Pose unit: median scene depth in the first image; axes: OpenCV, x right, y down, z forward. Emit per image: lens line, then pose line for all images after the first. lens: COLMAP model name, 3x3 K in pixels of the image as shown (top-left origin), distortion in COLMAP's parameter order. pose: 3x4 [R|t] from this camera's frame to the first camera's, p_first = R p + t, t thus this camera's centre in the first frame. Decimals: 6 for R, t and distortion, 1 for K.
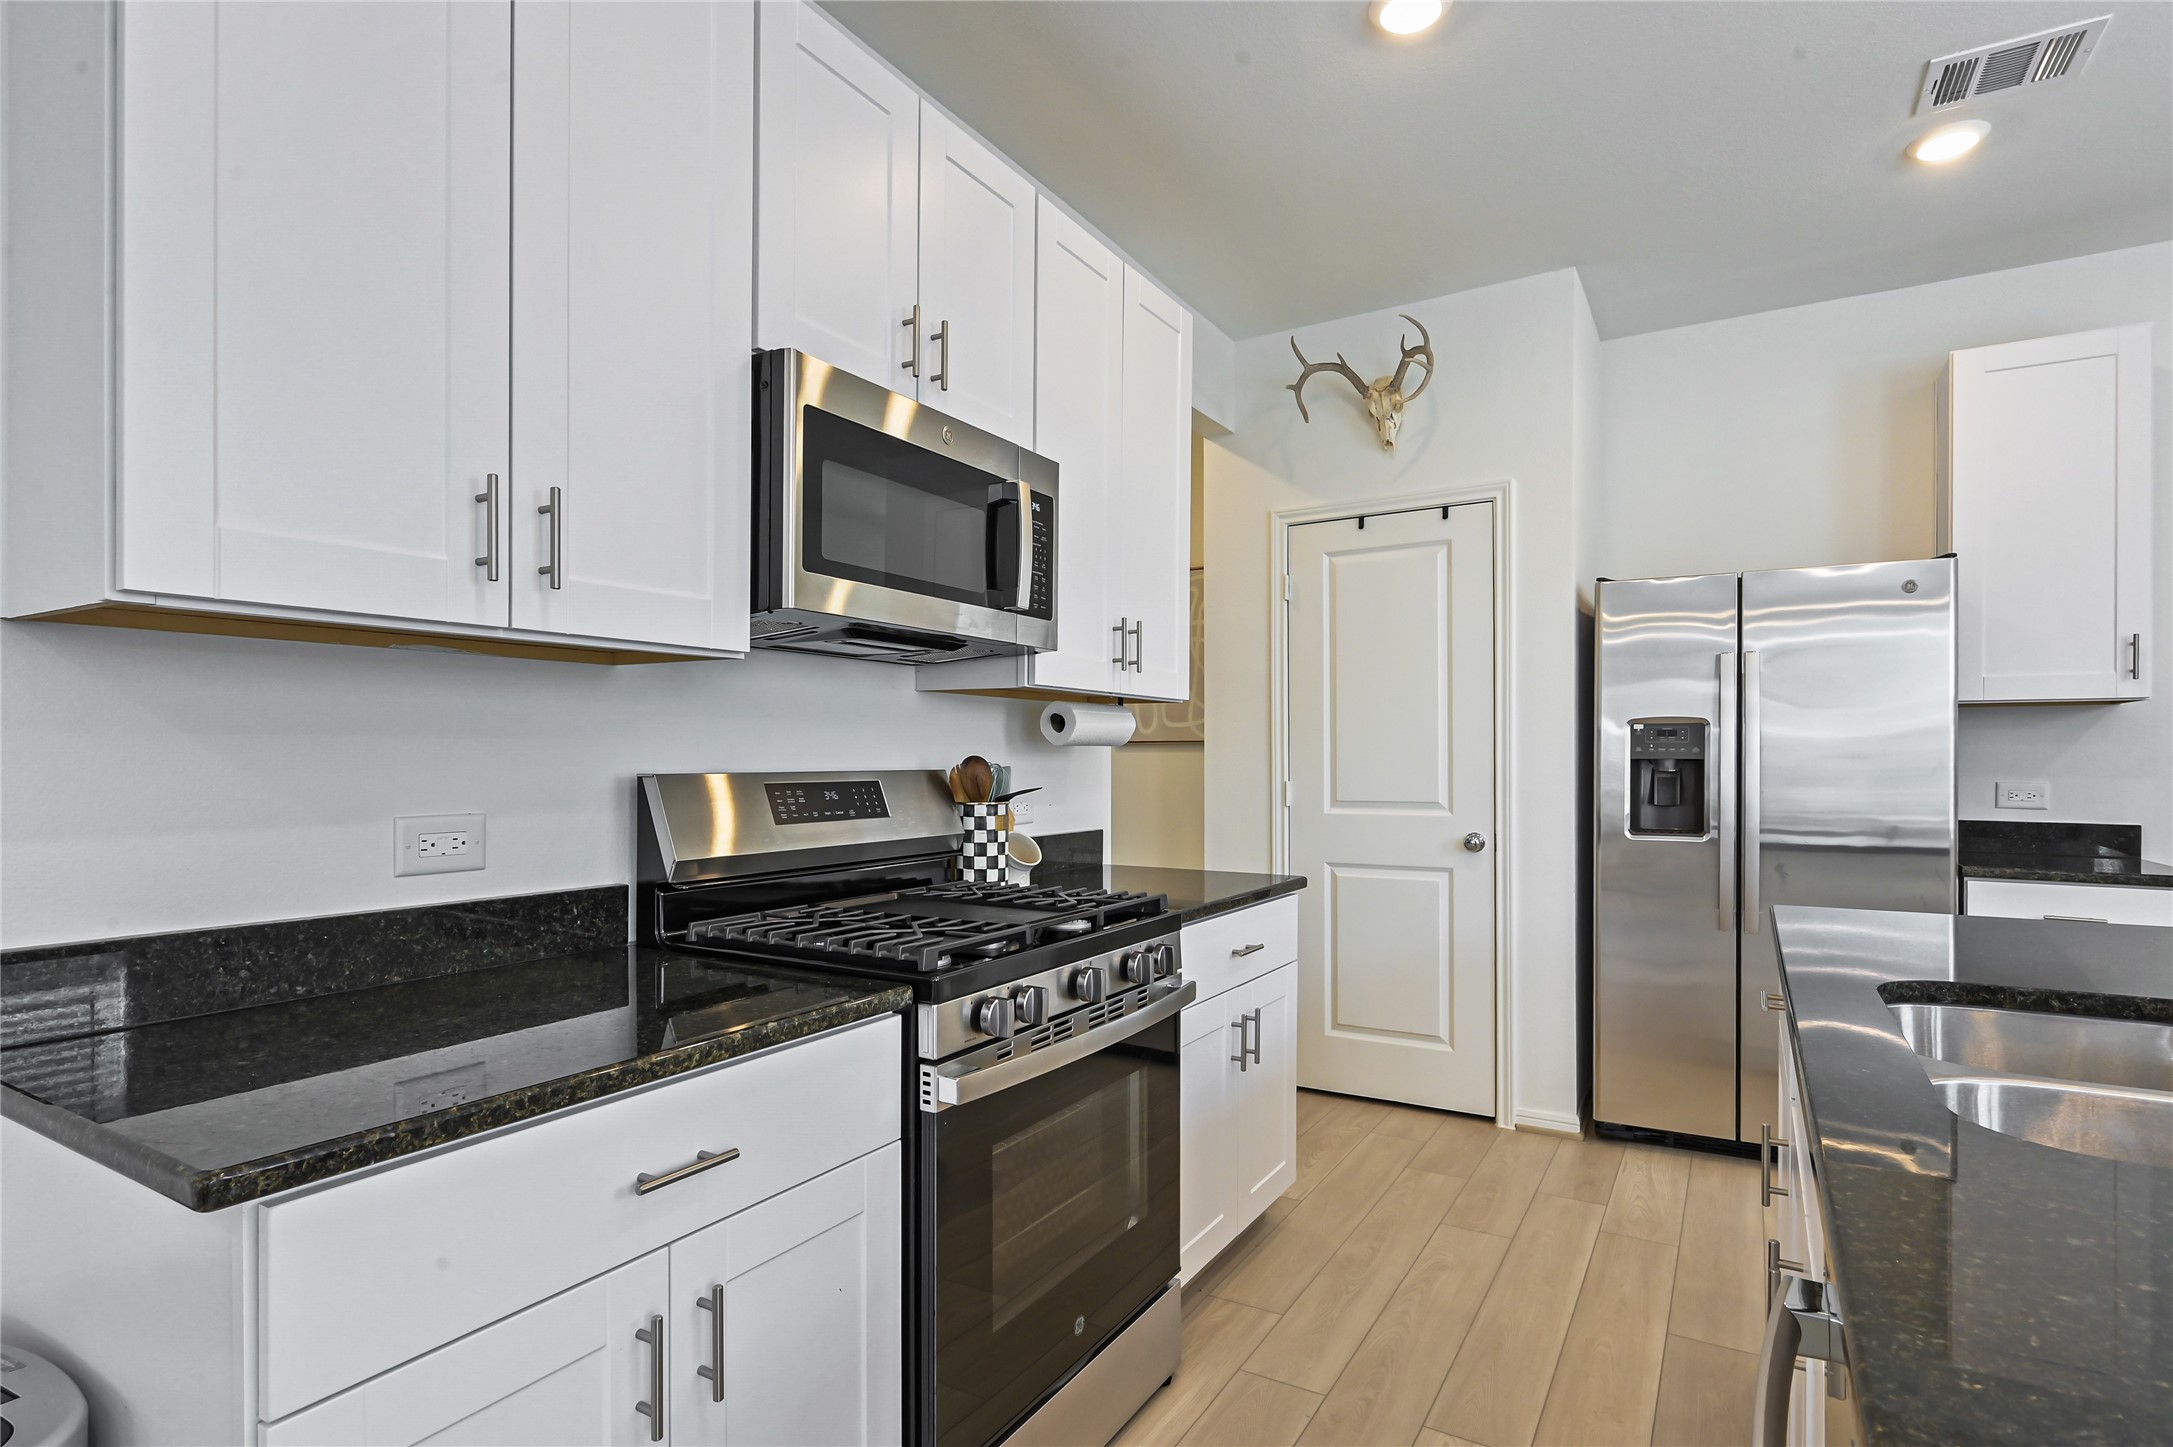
lens RADIAL K [[1101.8, 0, 1083.5], [0, 1101.8, 746.7], [0, 0, 1]] dist [-0.007384, -0.001313]
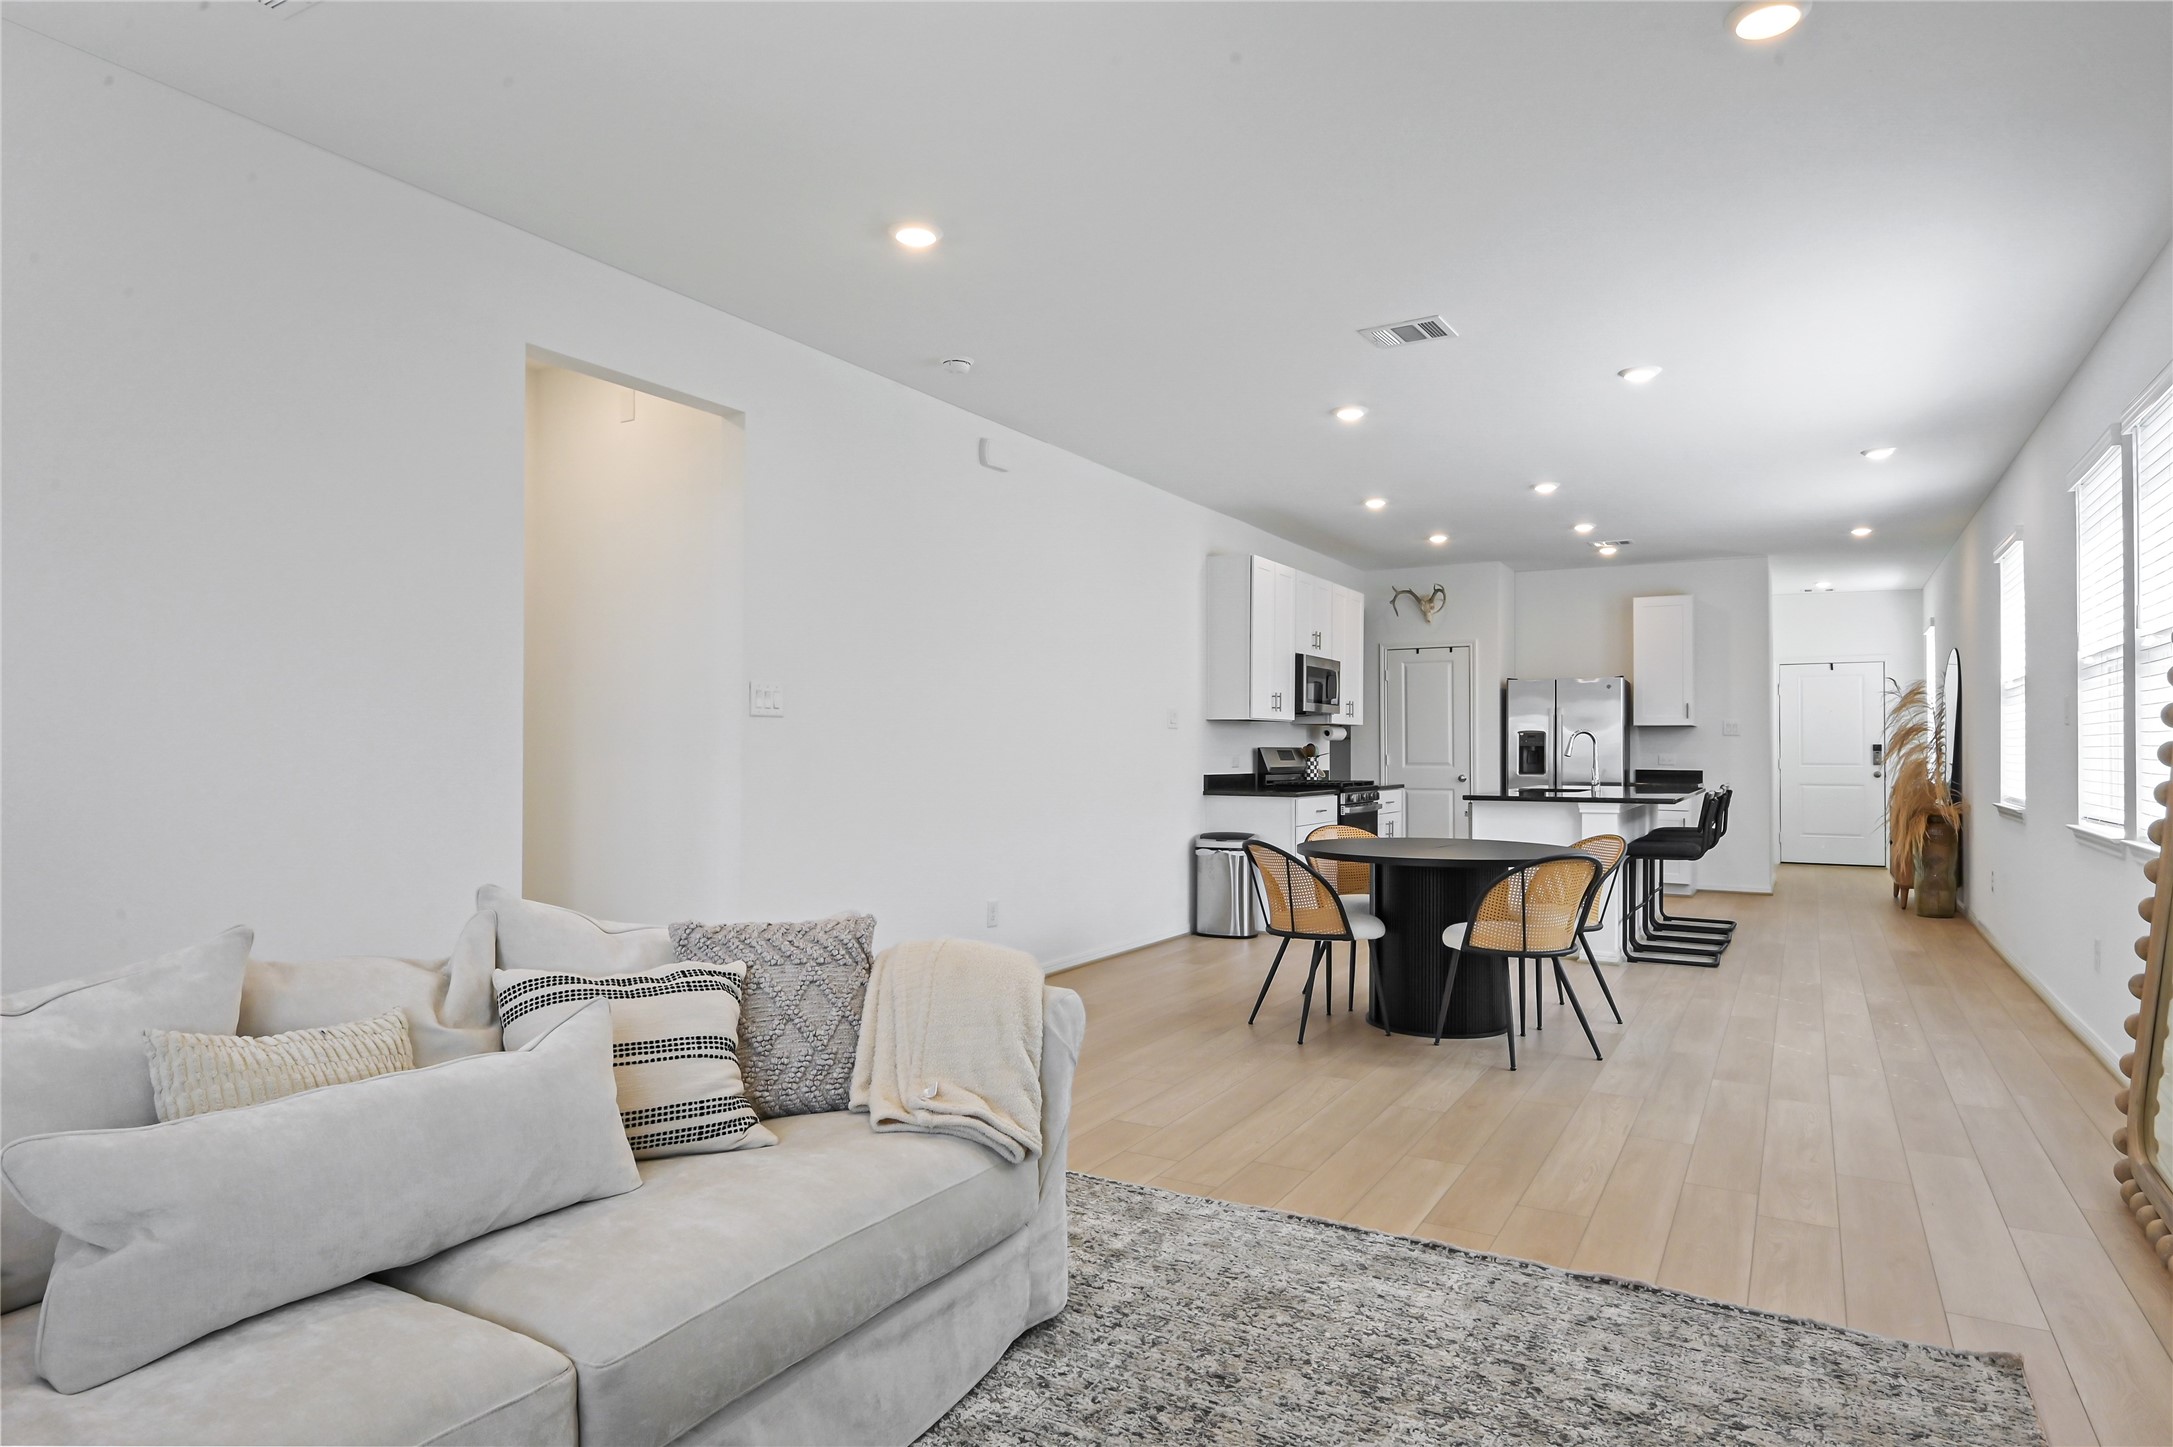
lens RADIAL K [[1239.3, 0, 1086.8], [0, 1239.3, 724.9], [0, 0, 1]] dist [-0.001145, -0.000112]
pose [[0.999788, 0.003795, 0.020225, -0.741400], [-0.003538, 0.999912, -0.012775, 0.001646], [-0.020271, 0.012701, 0.999714, -2.402446]]
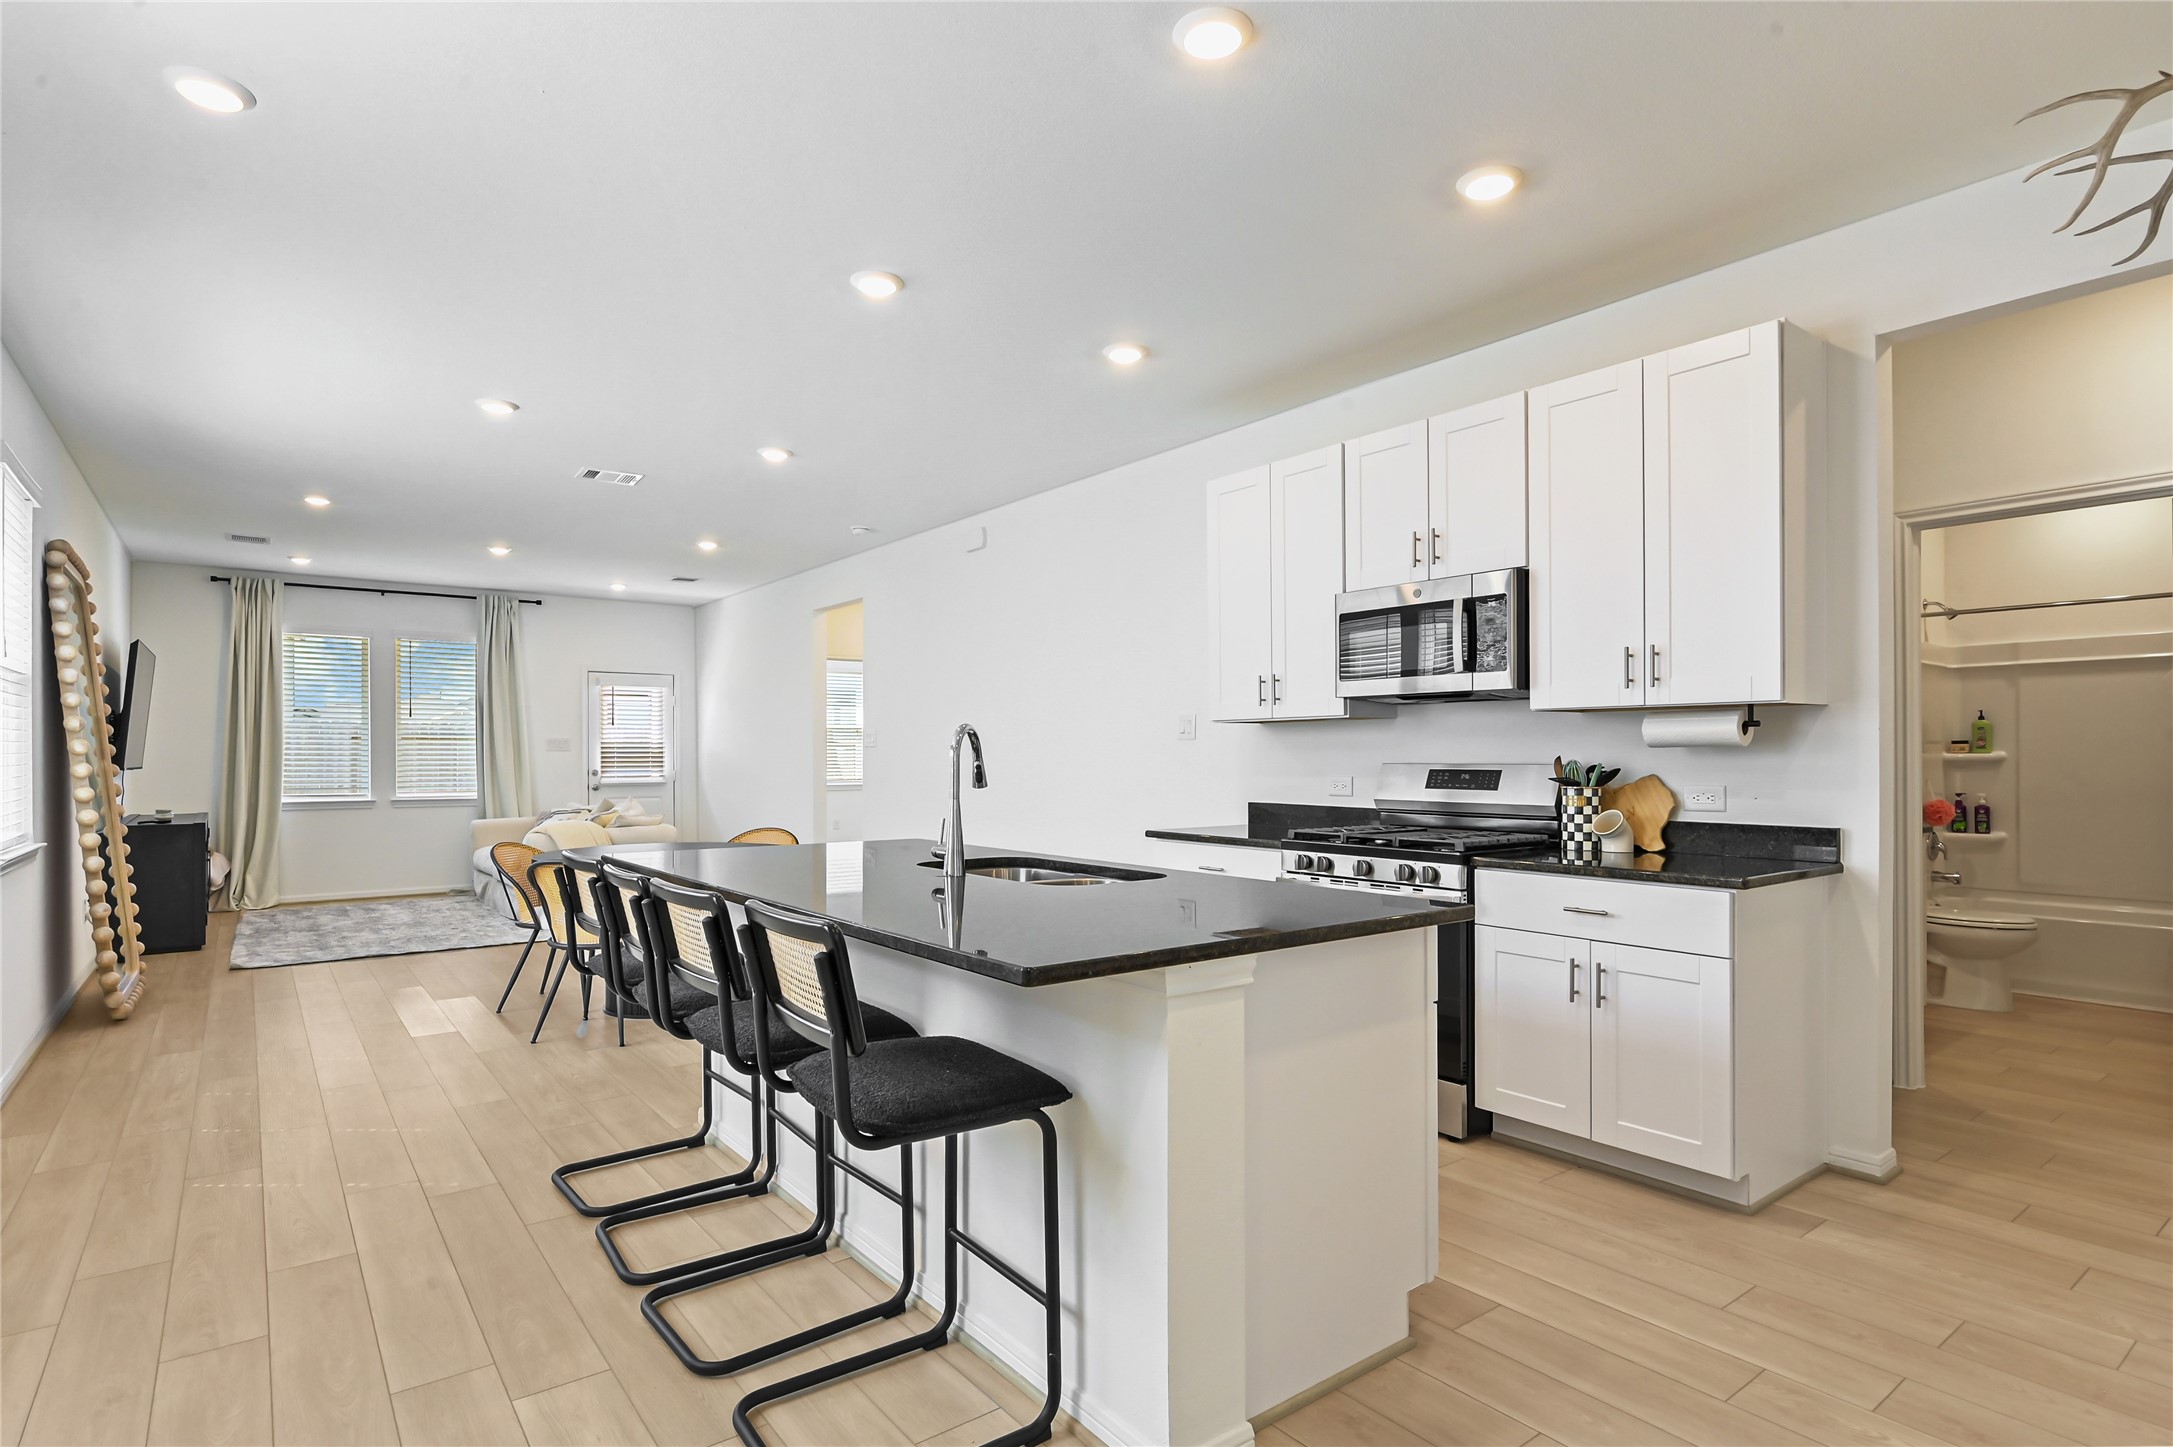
lens RADIAL K [[1101.8, 0, 1093.7], [0, 1101.8, 759.9], [0, 0, 1]] dist [-0.007384, -0.001313]
pose [[-0.364027, 0.004245, -0.931379, 1.316725], [0.003519, 0.999989, 0.003183, 0.005400], [0.931382, -0.002119, -0.364038, 0.810969]]
